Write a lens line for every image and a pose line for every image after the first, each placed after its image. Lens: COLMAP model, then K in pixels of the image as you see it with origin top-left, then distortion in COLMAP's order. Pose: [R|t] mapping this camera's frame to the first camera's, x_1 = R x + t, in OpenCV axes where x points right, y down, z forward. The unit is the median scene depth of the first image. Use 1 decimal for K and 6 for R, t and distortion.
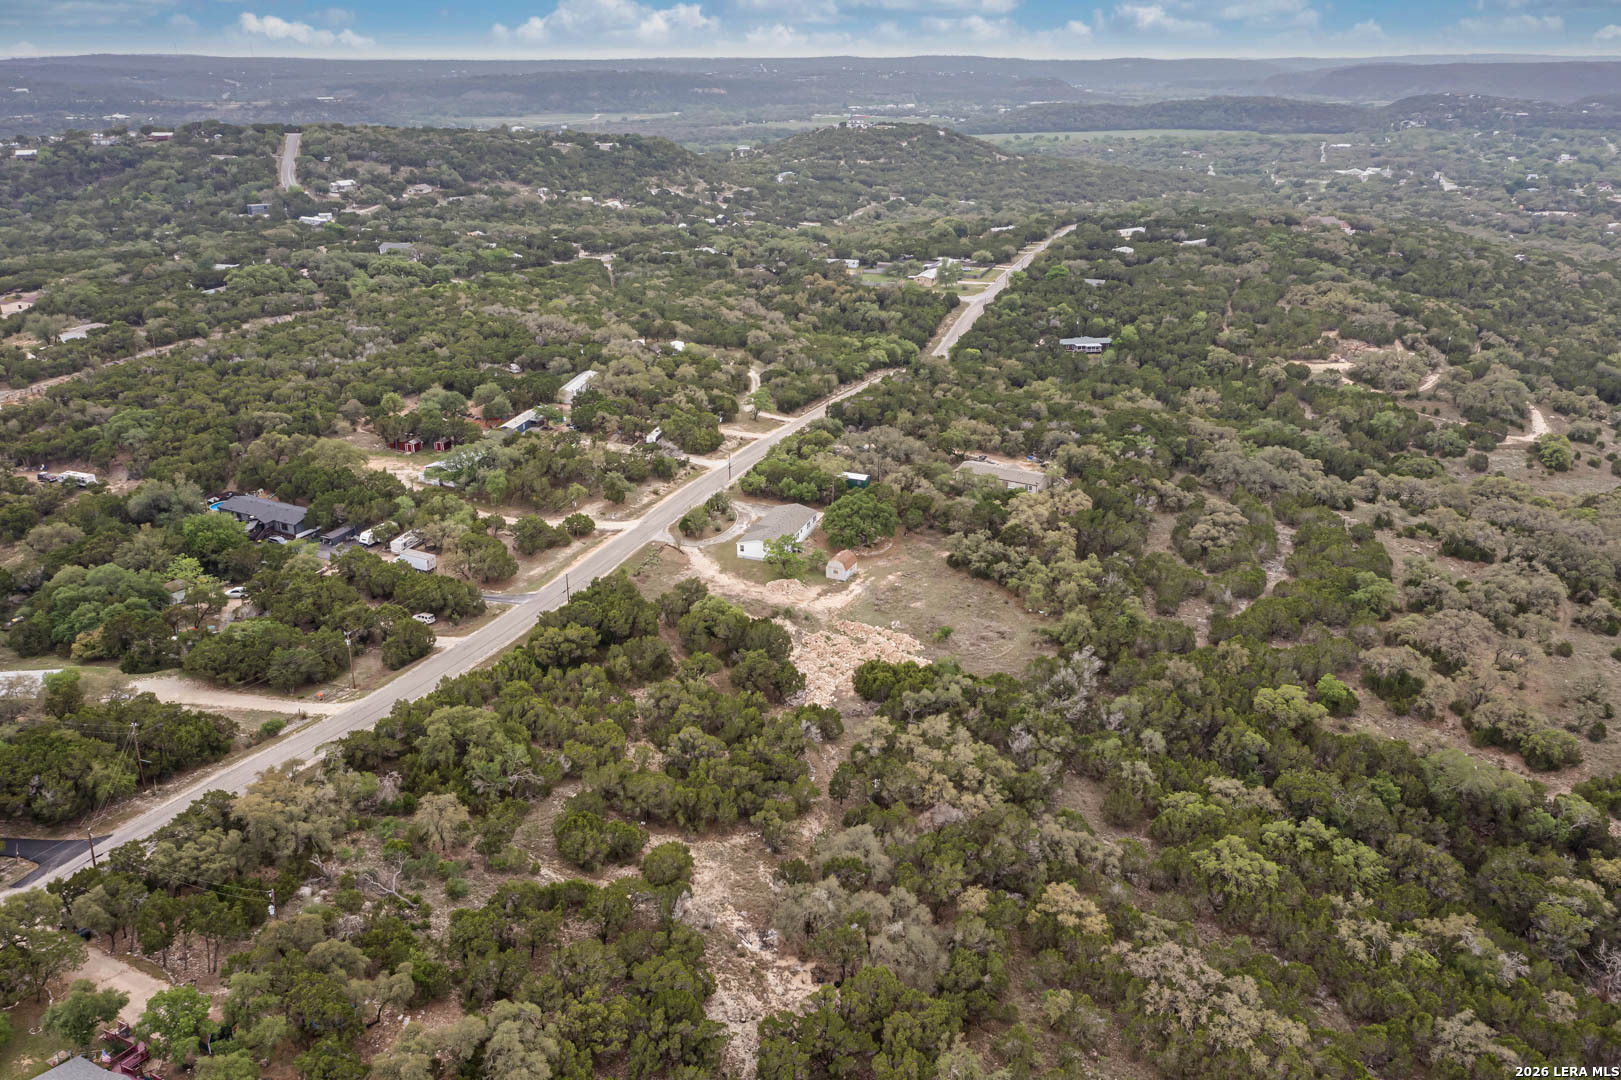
lens RADIAL K [[1279.5, 0, 808.6], [0, 1279.5, 539.1], [0, 0, 1]] dist [0.000797, 0.024587]
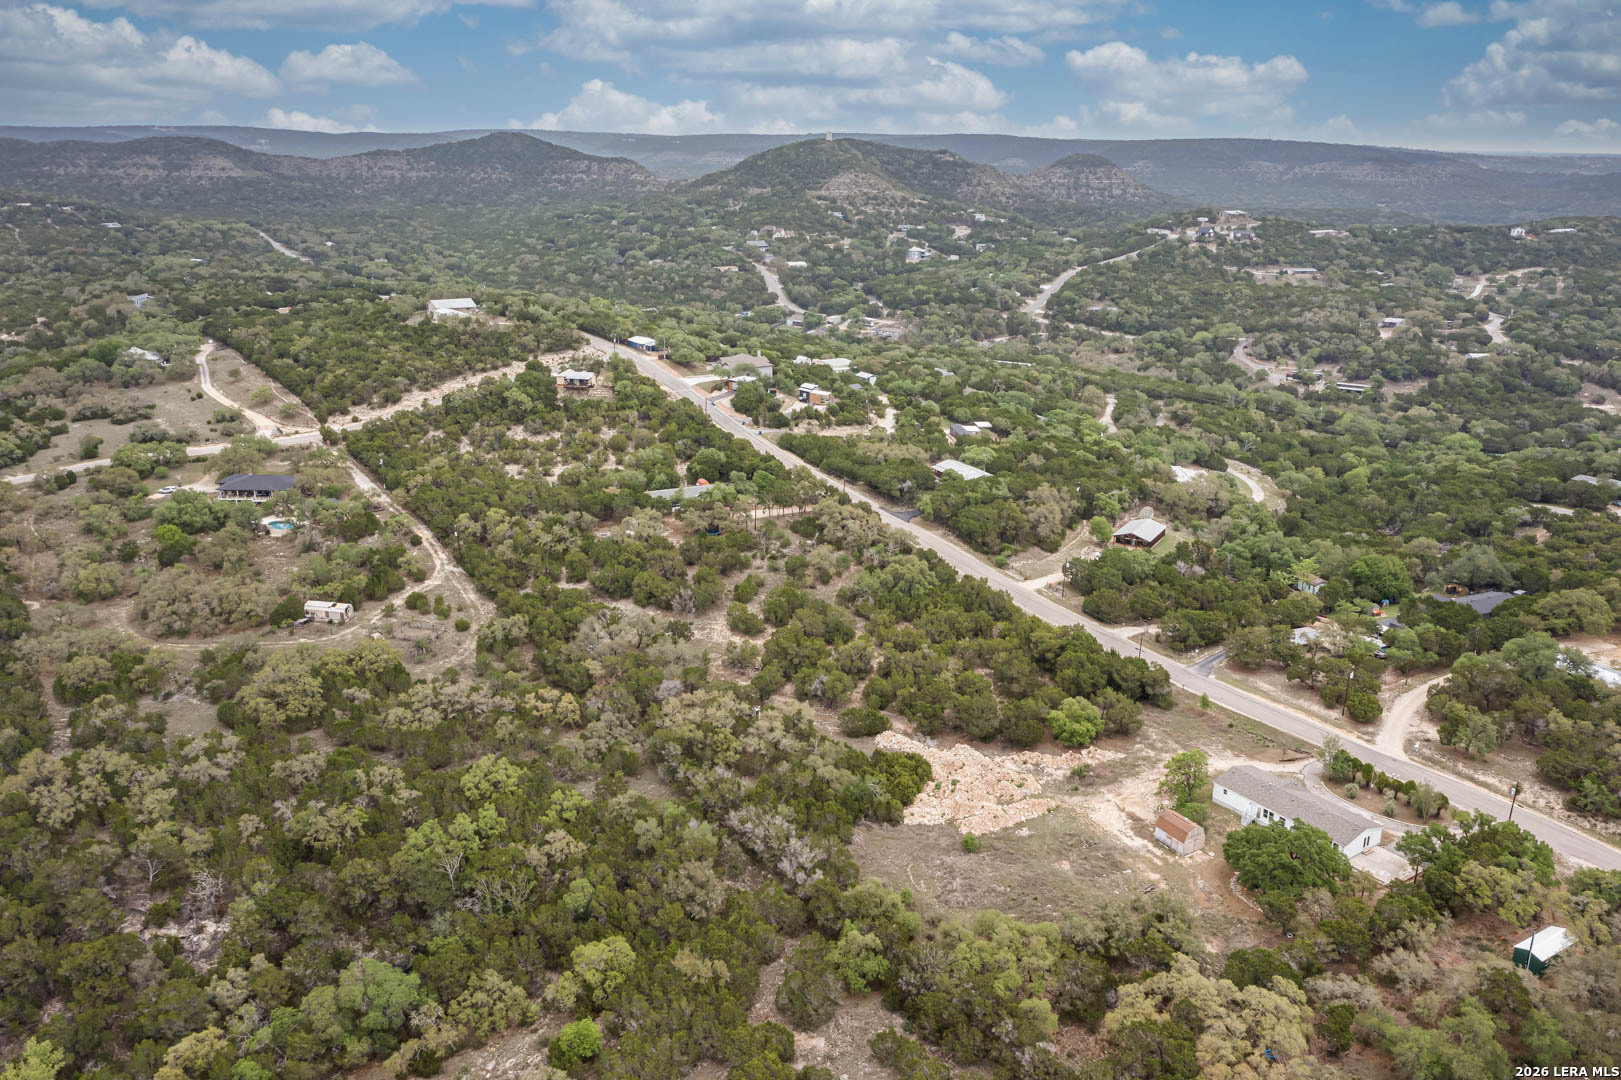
lens RADIAL K [[1279.5, 0, 808.6], [0, 1279.5, 539.1], [0, 0, 1]] dist [0.000797, 0.024587]
pose [[-0.588122, 0.234036, -0.774170, 0.617846], [-0.301808, 0.824562, 0.478548, -0.368529], [0.750349, 0.515096, -0.414309, 0.941296]]
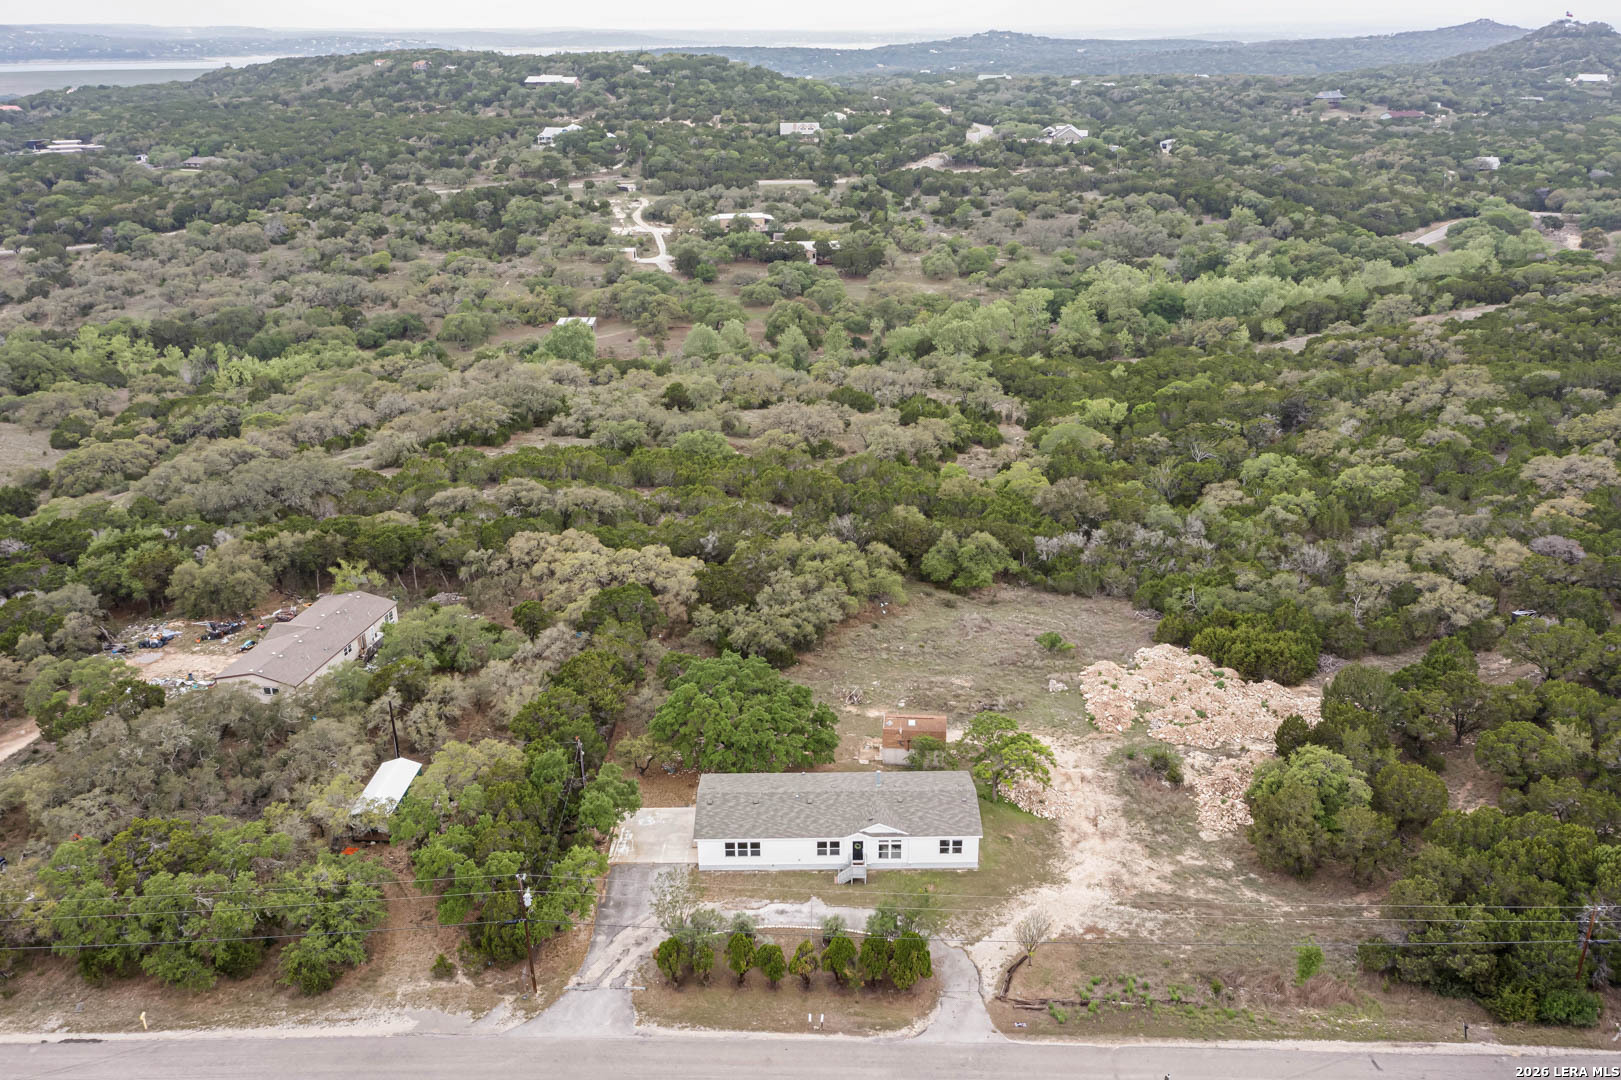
lens RADIAL K [[1279.5, 0, 808.6], [0, 1279.5, 539.1], [0, 0, 1]] dist [0.000797, 0.024587]
pose [[-0.332320, -0.350298, 0.875703, -0.317946], [0.345059, 0.818947, 0.458541, -0.245298], [-0.877780, 0.454551, -0.151279, 0.954367]]
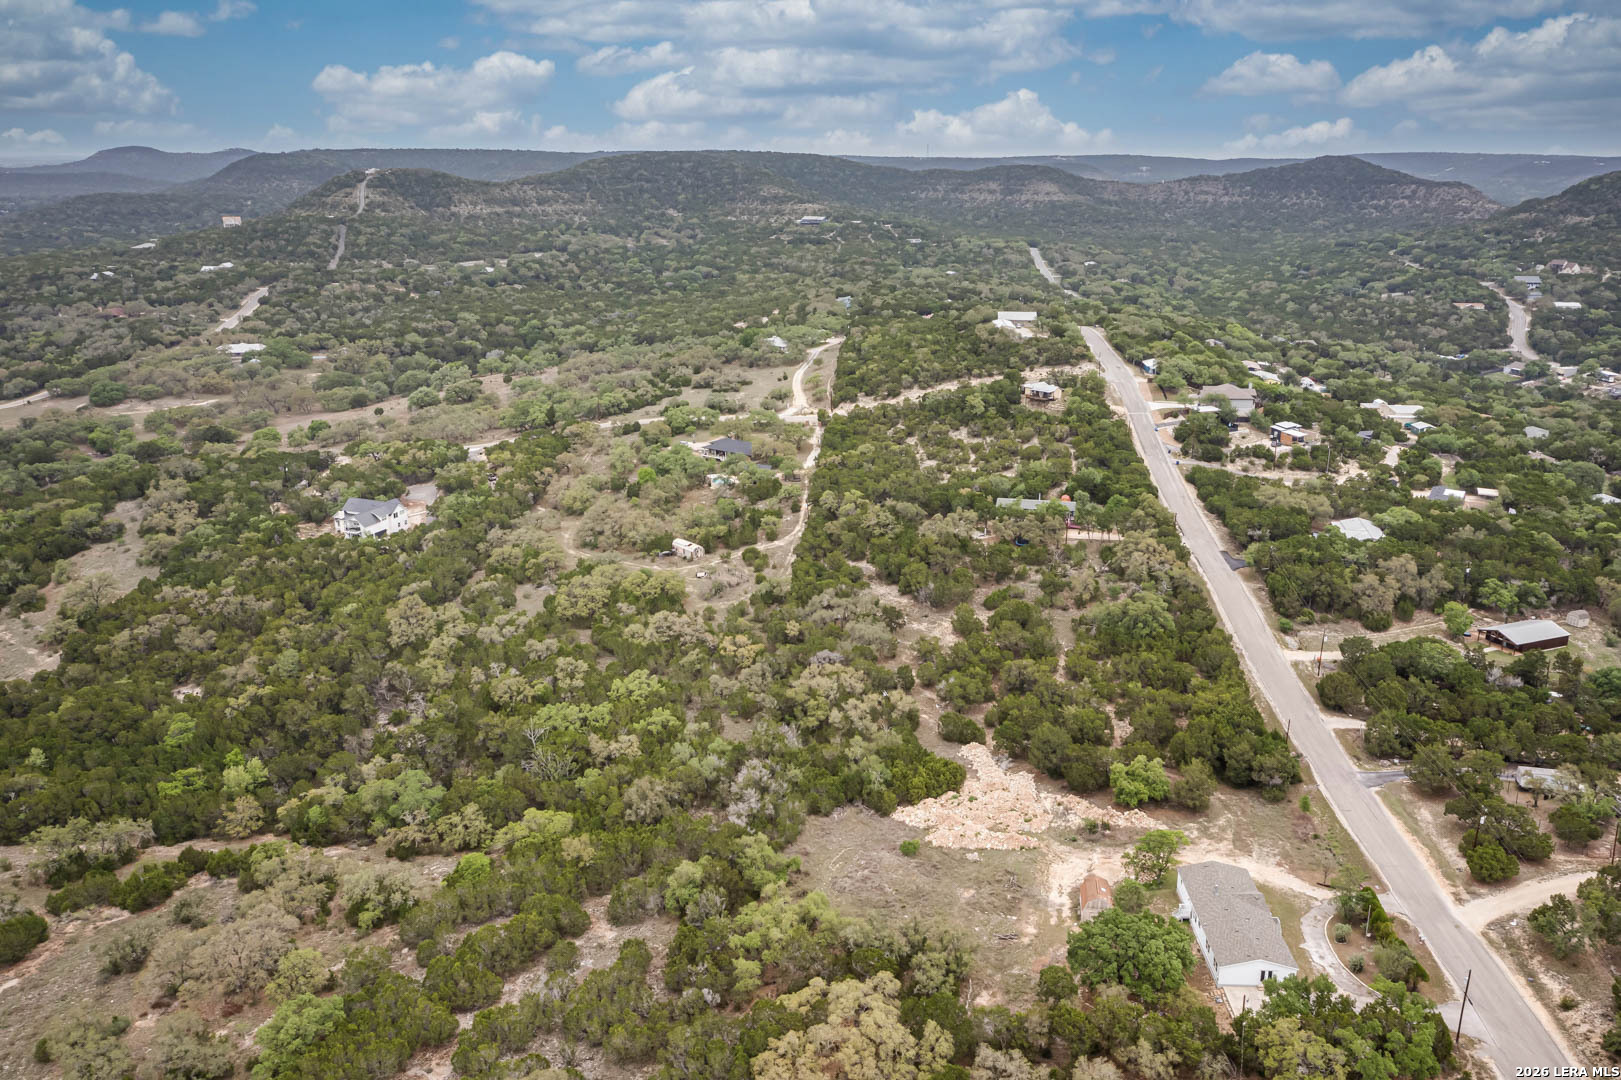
lens RADIAL K [[1291.3, 0, 810.5], [0, 1291.3, 540.0], [0, 0, 1]] dist [0.000523, 0.005797]
pose [[-0.959286, 0.078693, -0.271253, 0.309980], [-0.102699, 0.797473, 0.594550, -0.475580], [0.263104, 0.598201, -0.756923, 1.218557]]
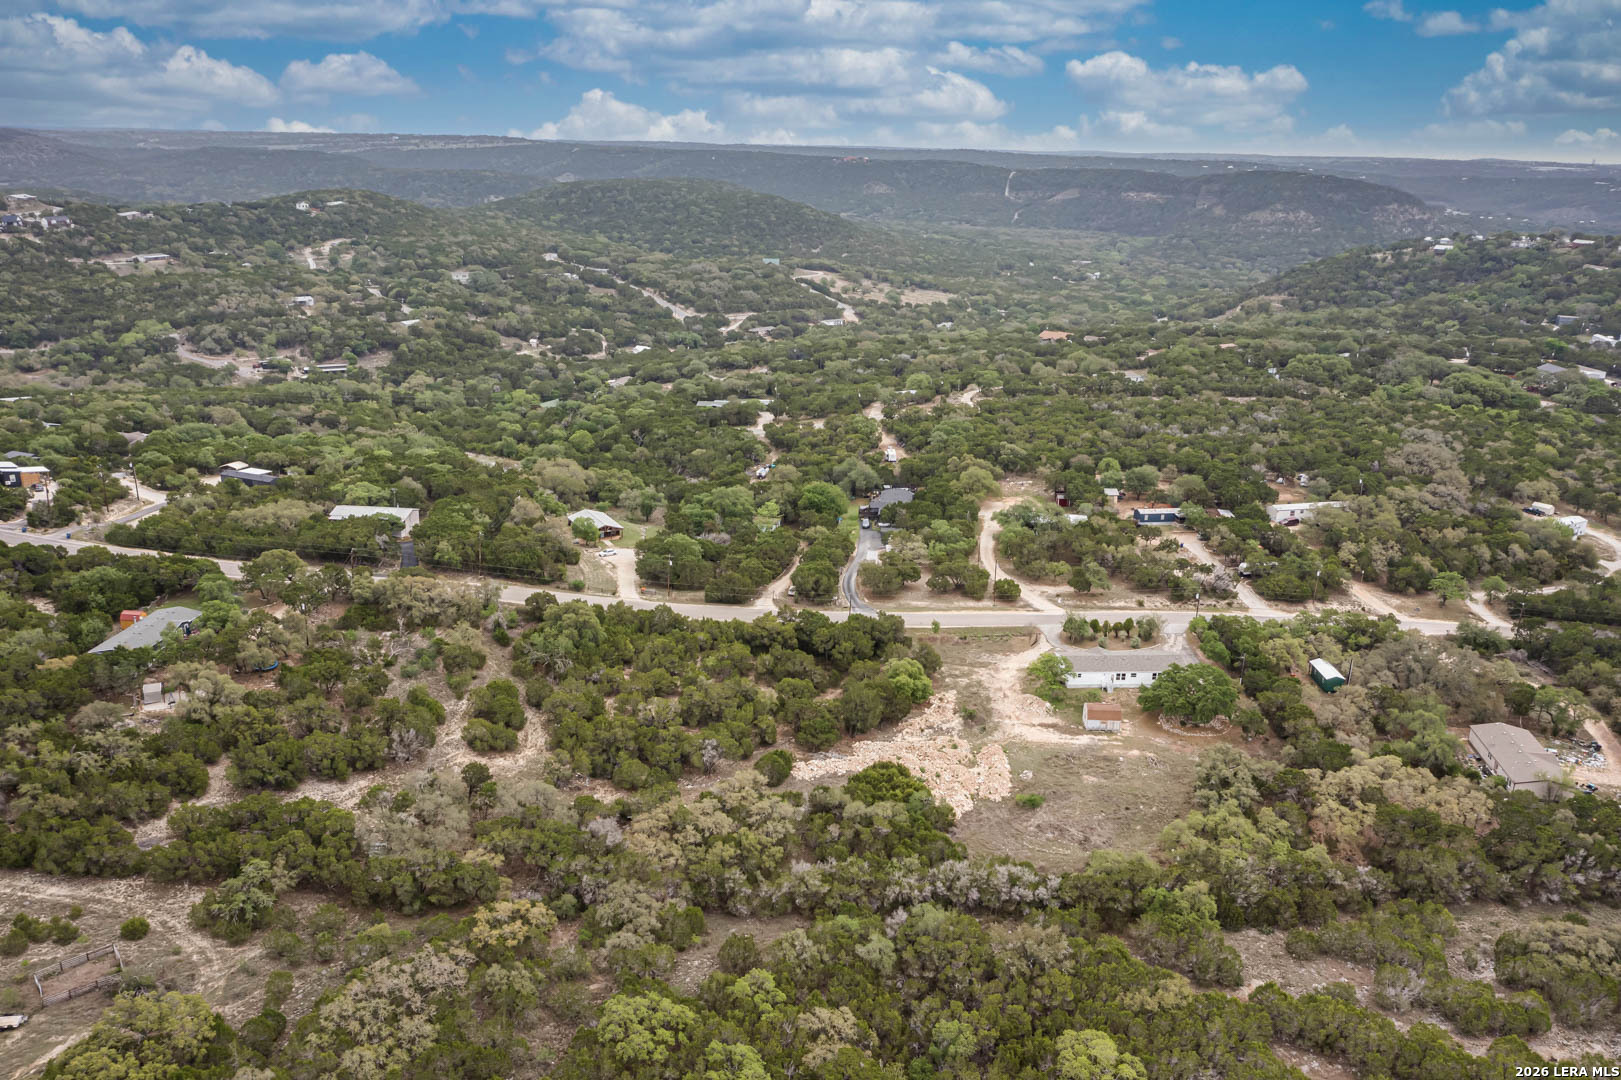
lens RADIAL K [[1279.5, 0, 808.6], [0, 1279.5, 539.1], [0, 0, 1]] dist [0.000797, 0.024587]
pose [[0.384930, 0.283163, -0.878435, 0.617565], [-0.349307, 0.925670, 0.145323, -0.134292], [0.854291, 0.250904, 0.455229, 0.345793]]
